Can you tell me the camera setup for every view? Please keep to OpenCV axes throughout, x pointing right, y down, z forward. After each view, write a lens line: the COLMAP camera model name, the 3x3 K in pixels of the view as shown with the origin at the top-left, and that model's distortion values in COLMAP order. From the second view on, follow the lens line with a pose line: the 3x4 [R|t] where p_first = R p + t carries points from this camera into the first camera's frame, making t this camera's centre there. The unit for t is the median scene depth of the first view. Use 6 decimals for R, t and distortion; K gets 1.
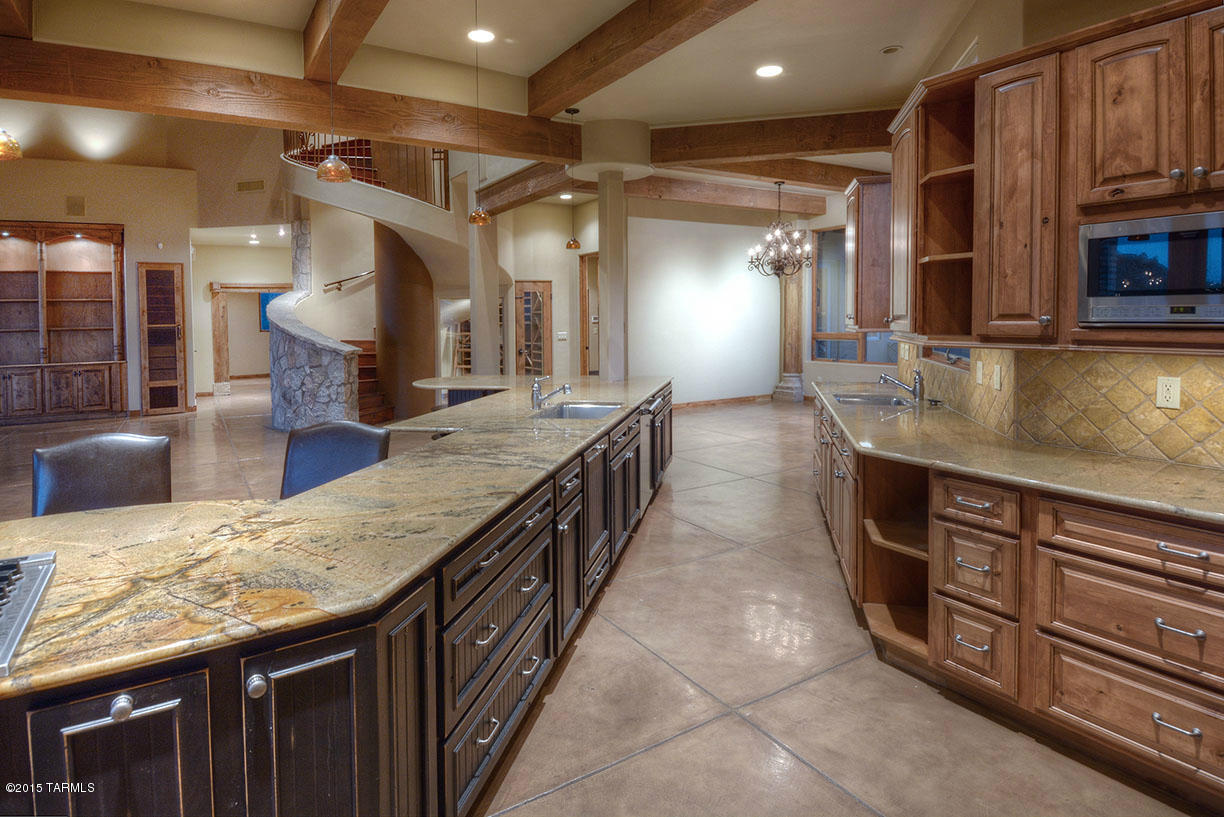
lens RADIAL K [[680.9, 0, 571.5], [0, 680.9, 335.3], [0, 0, 1]] dist [0.044433, -0.039748]
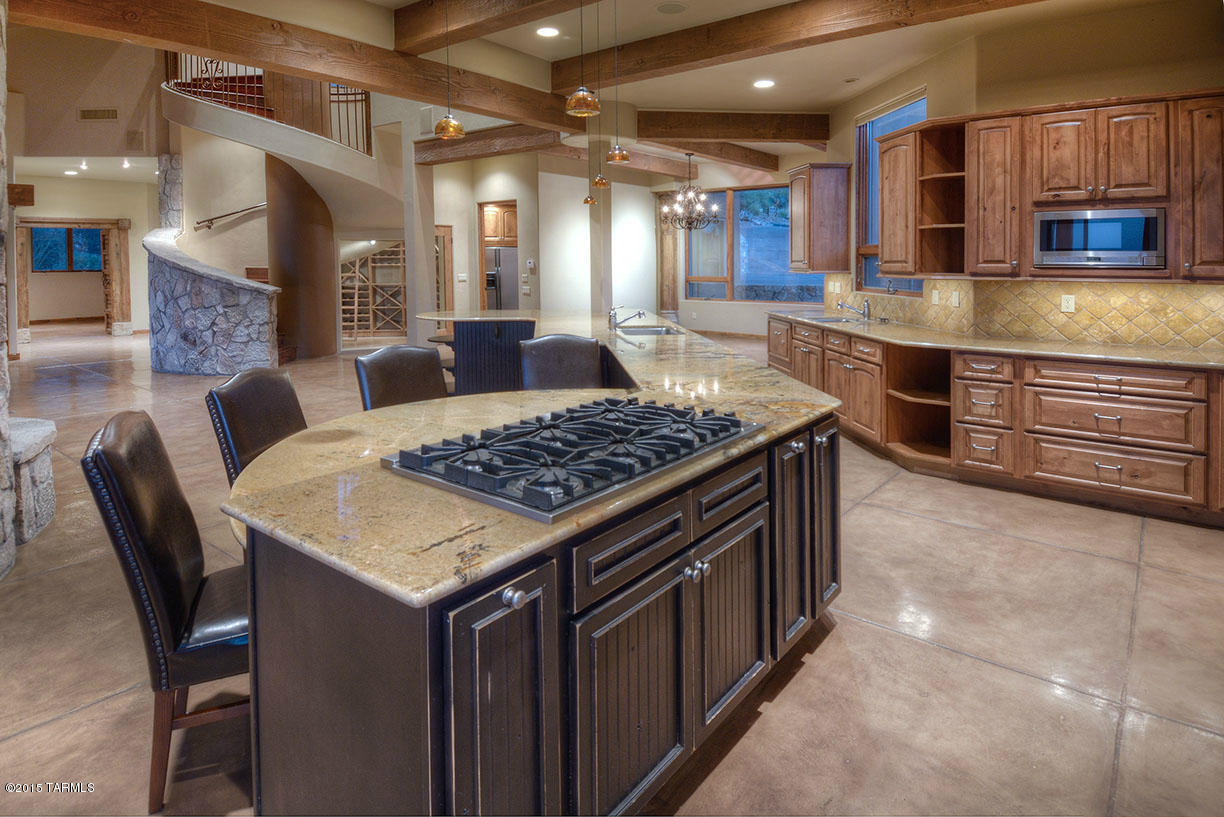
lens RADIAL K [[680.9, 0, 548.4], [0, 680.9, 267.0], [0, 0, 1]] dist [0.044433, -0.039748]
pose [[0.958699, 0.013168, 0.284117, -0.918523], [-0.007265, 0.999736, -0.021818, 0.032213], [-0.284329, 0.018853, 0.958541, -0.348807]]
